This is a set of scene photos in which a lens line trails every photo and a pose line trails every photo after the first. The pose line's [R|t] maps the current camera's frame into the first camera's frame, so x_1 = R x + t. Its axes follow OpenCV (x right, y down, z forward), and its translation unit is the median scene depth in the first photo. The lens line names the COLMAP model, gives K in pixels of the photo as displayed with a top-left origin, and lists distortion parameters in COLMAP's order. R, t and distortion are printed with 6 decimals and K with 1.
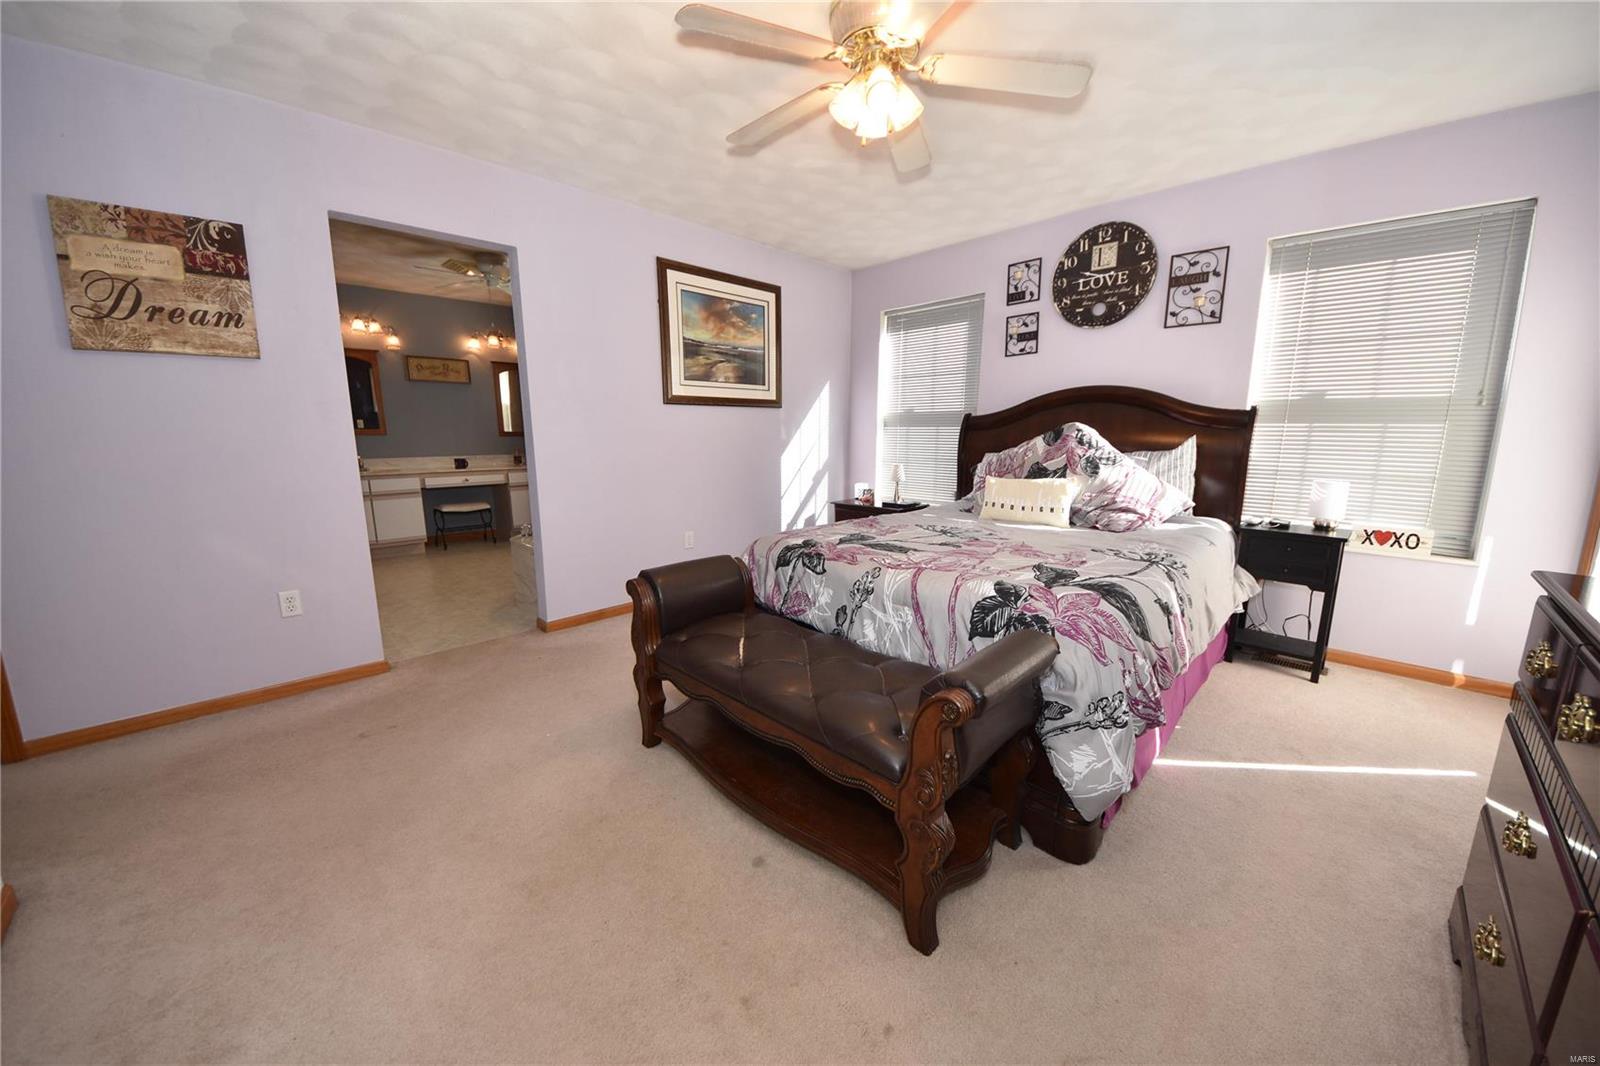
lens RADIAL K [[573.4, 0, 797.0], [0, 573.4, 532.5], [0, 0, 1]] dist [-0.002196, -0.007307]
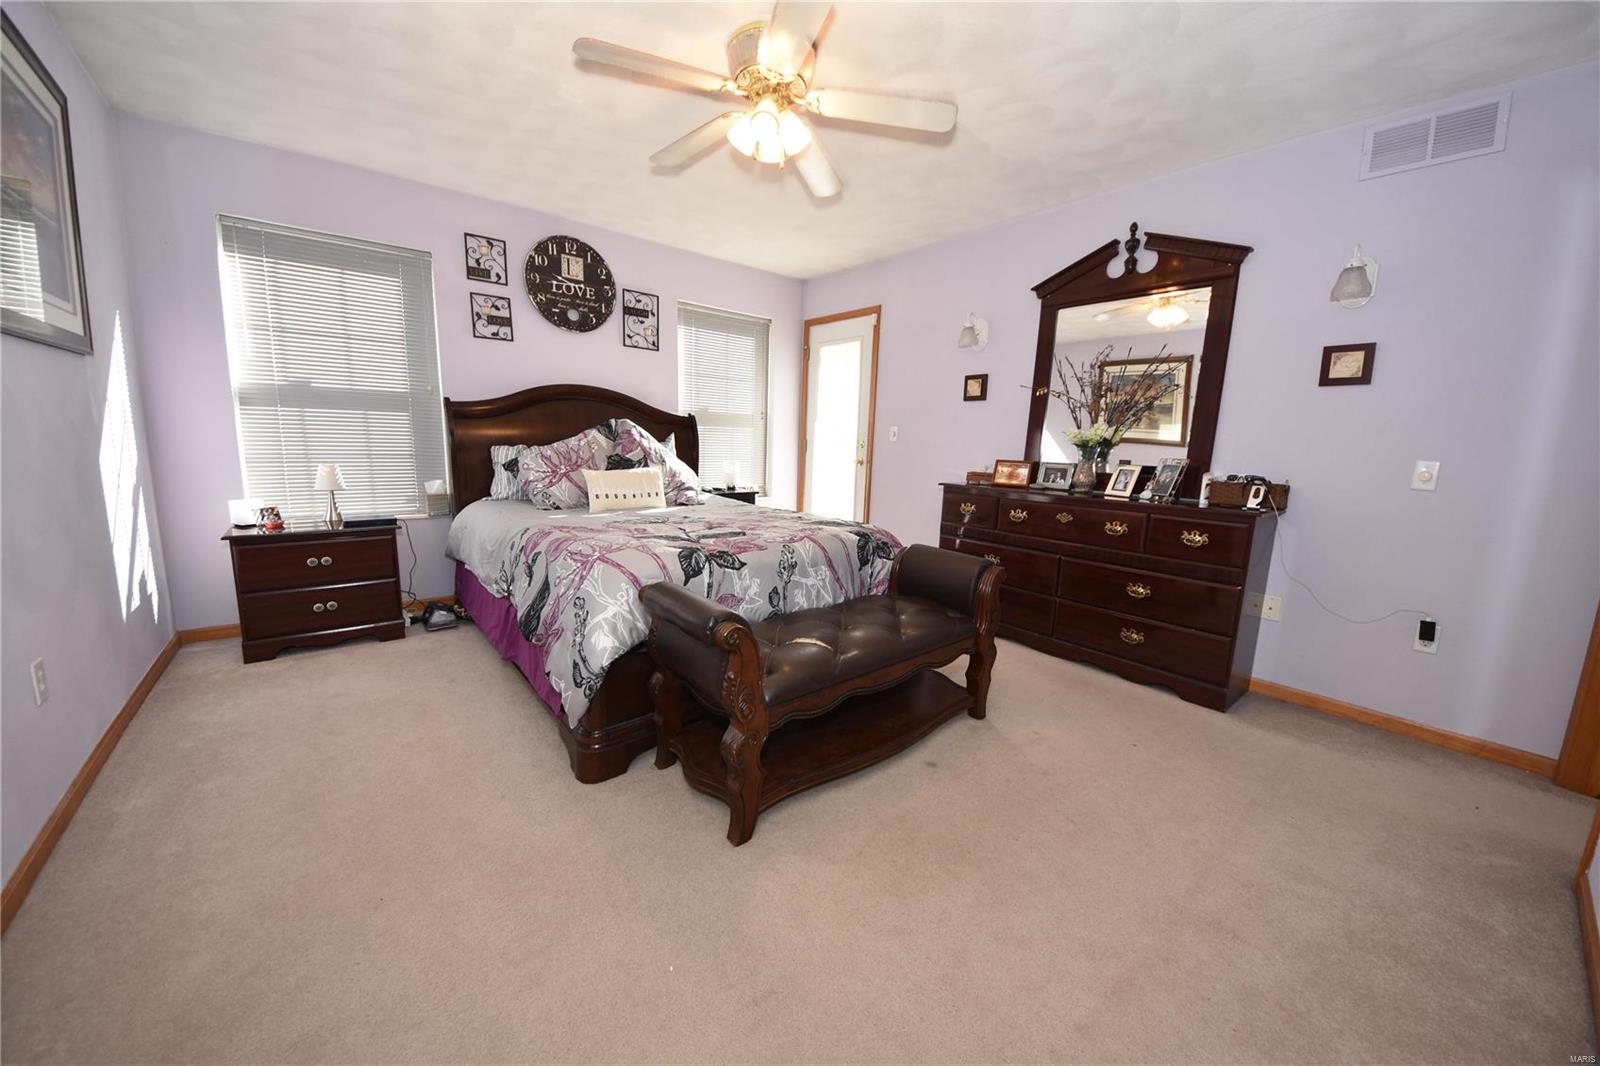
lens RADIAL K [[573.4, 0, 805.9], [0, 573.4, 534.3], [0, 0, 1]] dist [-0.002196, -0.007307]
pose [[0.049076, -0.155567, 0.986605, -0.616584], [0.141694, 0.978890, 0.147302, -0.077018], [-0.988693, 0.132567, 0.070083, 0.546616]]
